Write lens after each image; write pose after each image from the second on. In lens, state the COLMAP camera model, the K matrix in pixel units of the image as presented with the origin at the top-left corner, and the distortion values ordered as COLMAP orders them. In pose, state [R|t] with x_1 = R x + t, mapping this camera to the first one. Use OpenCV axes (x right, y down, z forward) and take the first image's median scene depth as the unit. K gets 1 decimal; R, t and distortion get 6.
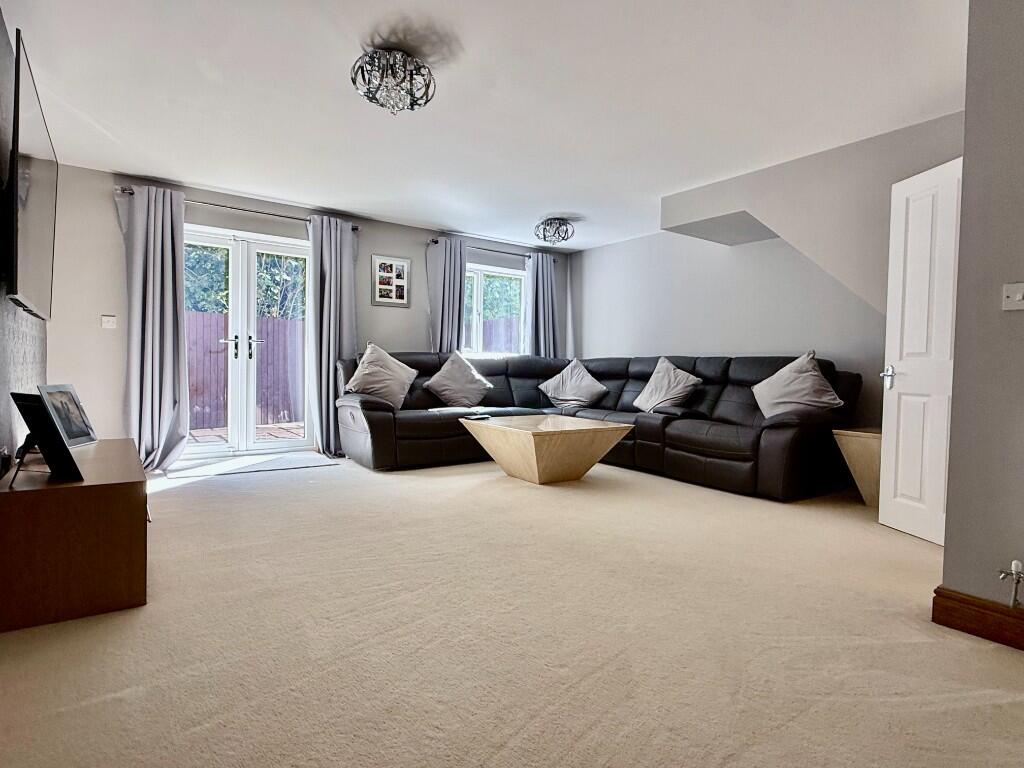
lens RADIAL K [[574.4, 0, 512.0], [0, 574.4, 384.0], [0, 0, 1]] dist [-0.005299, -0.001650]
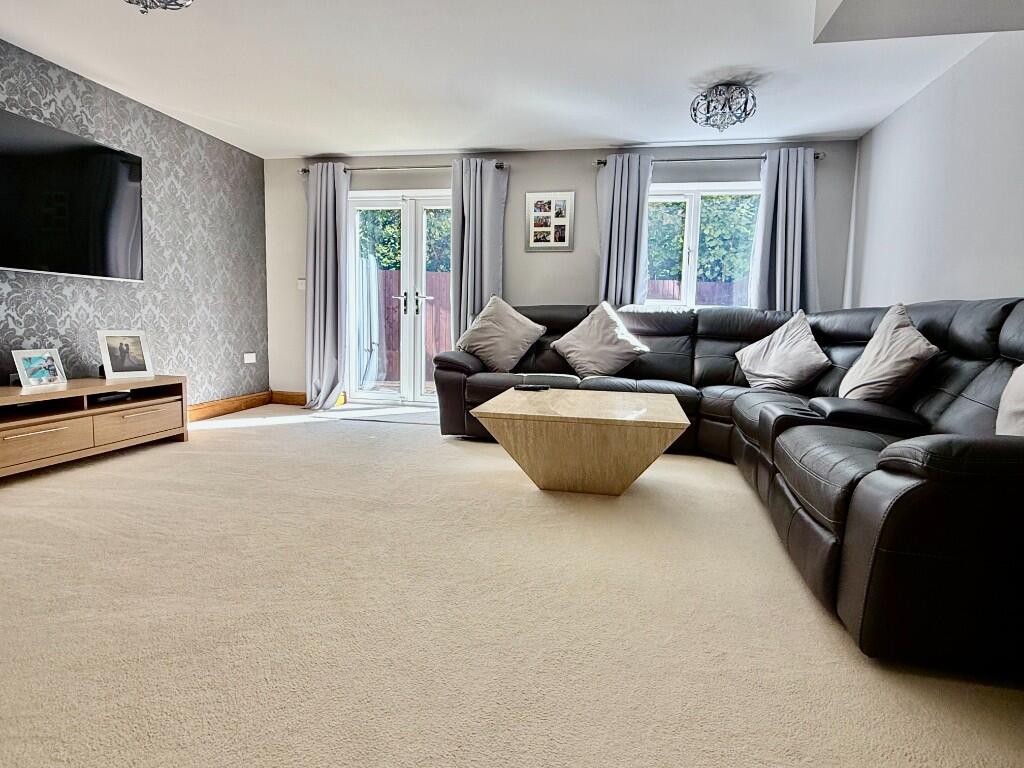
lens RADIAL K [[574.4, 0, 512.0], [0, 574.4, 384.0], [0, 0, 1]] dist [-0.005299, -0.001650]
pose [[0.678233, 0.077047, -0.730797, 0.393389], [-0.033252, 0.996687, 0.074220, -0.001519], [0.734094, -0.026038, 0.678548, 0.385629]]
